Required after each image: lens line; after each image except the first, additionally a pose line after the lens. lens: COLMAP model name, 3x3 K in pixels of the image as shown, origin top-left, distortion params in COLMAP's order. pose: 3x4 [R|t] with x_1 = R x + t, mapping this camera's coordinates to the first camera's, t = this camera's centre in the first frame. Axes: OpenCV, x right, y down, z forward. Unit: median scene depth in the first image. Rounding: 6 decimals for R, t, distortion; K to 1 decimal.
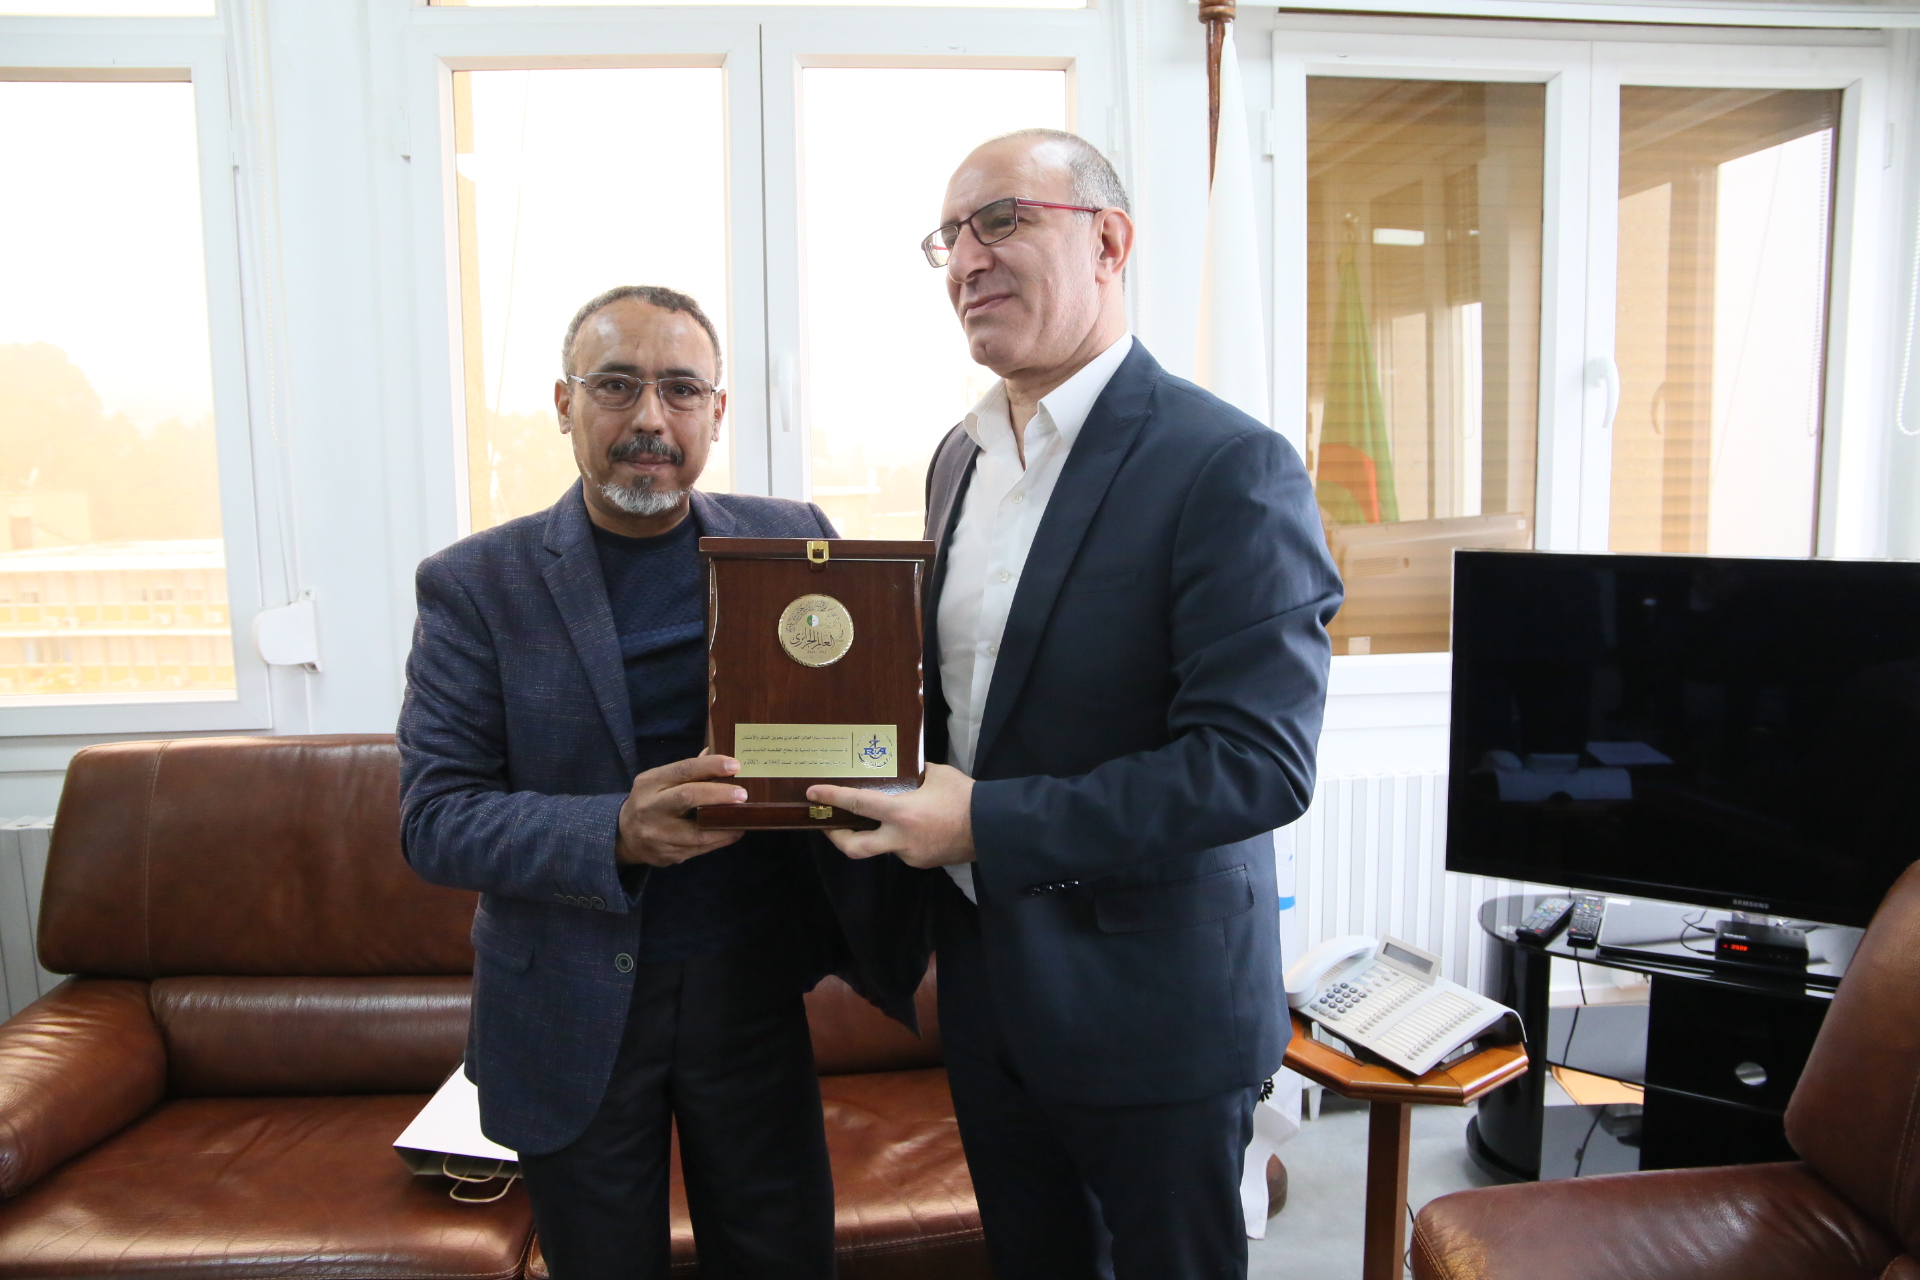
lens RADIAL K [[1361.6, 0, 996.5], [0, 1361.6, 637.8], [0, 0, 1]] dist [-0.099365, 0.050141]
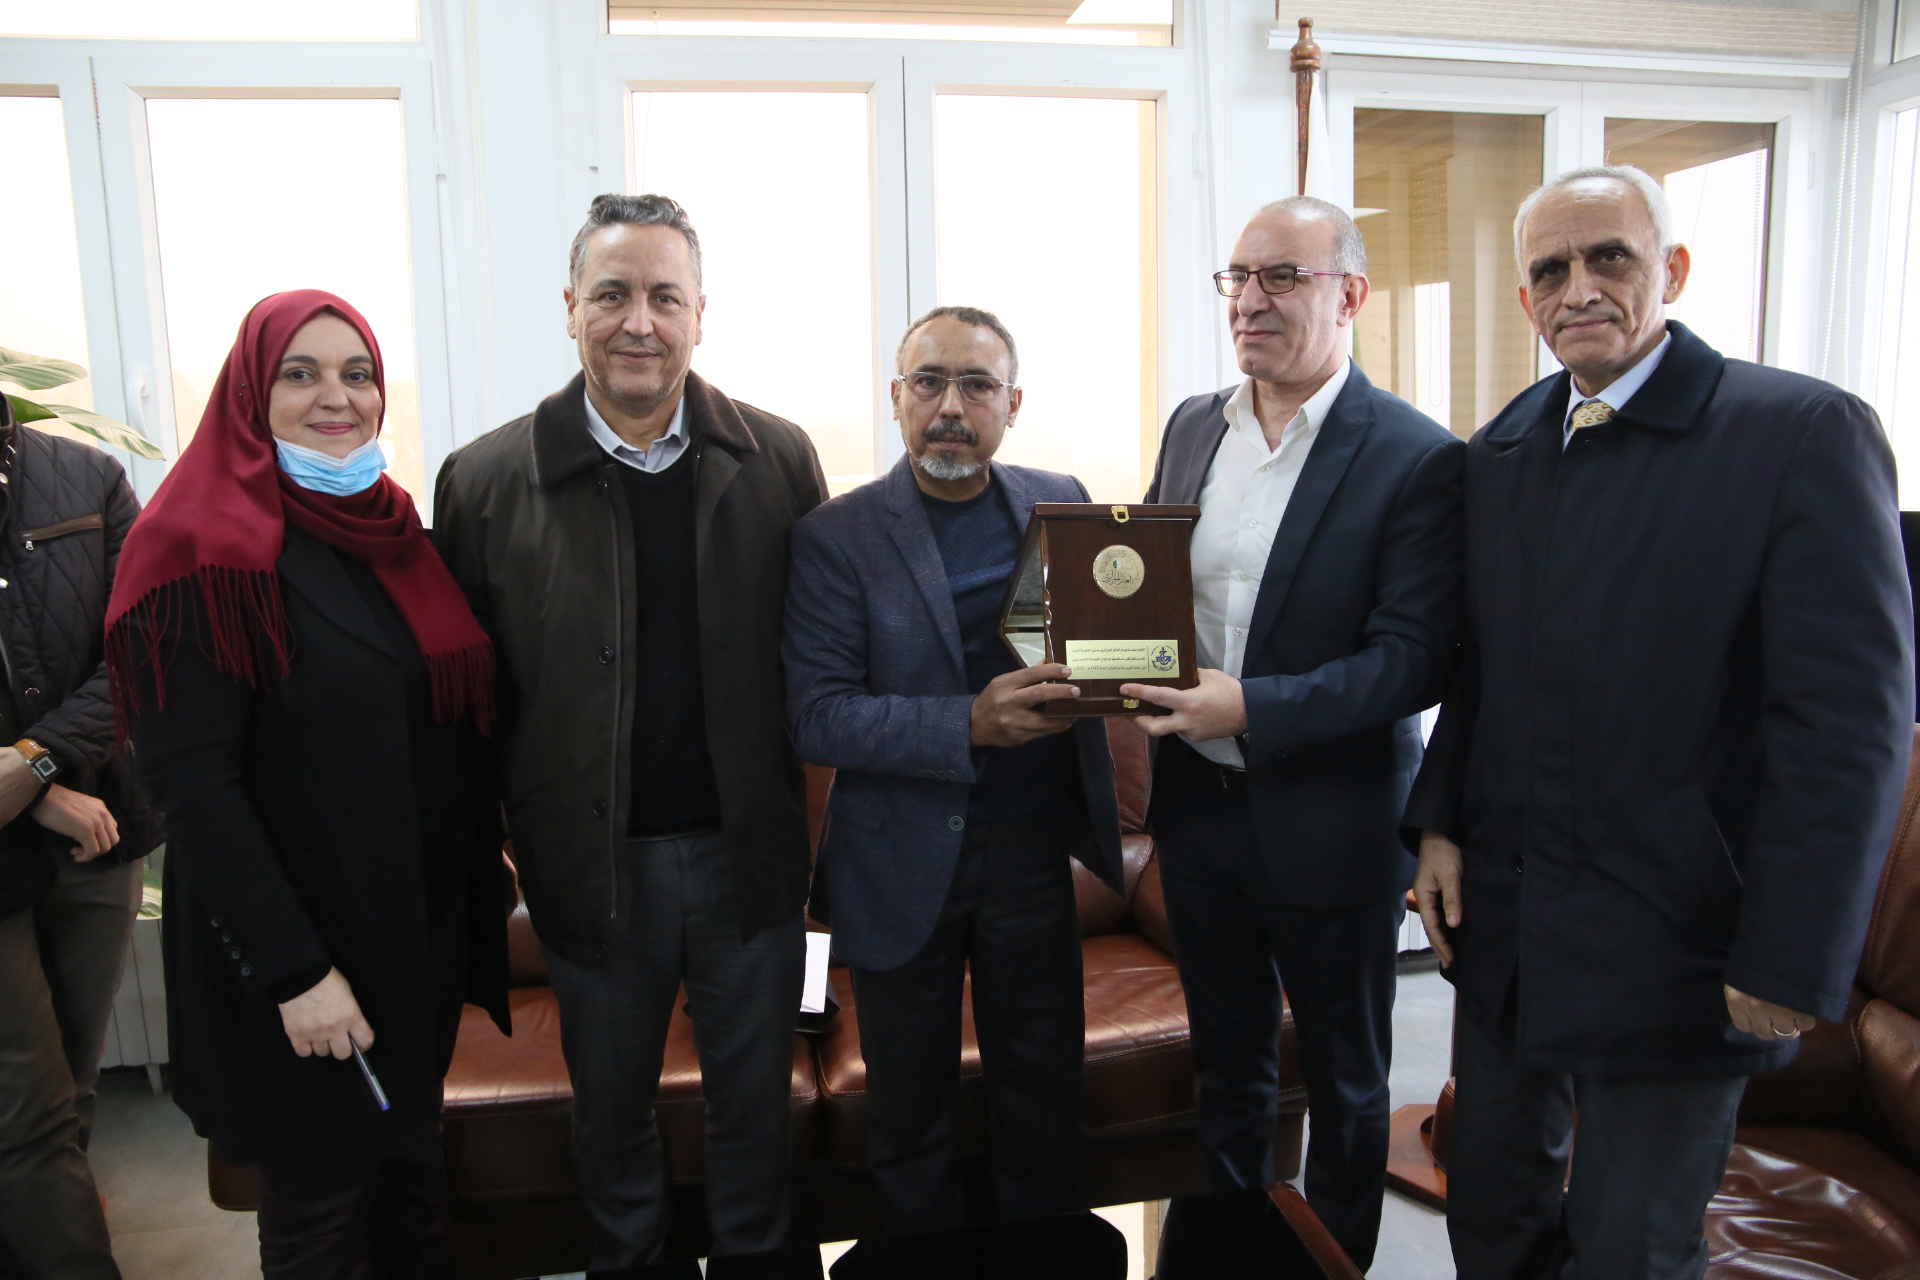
lens RADIAL K [[1315.1, 0, 964.2], [0, 1315.1, 690.6], [0, 0, 1]] dist [-0.109056, 0.045627]
pose [[0.998318, -0.012689, 0.056564, -0.329857], [0.008267, 0.996941, 0.077724, 0.009723], [-0.057378, -0.077126, 0.995369, -0.276121]]
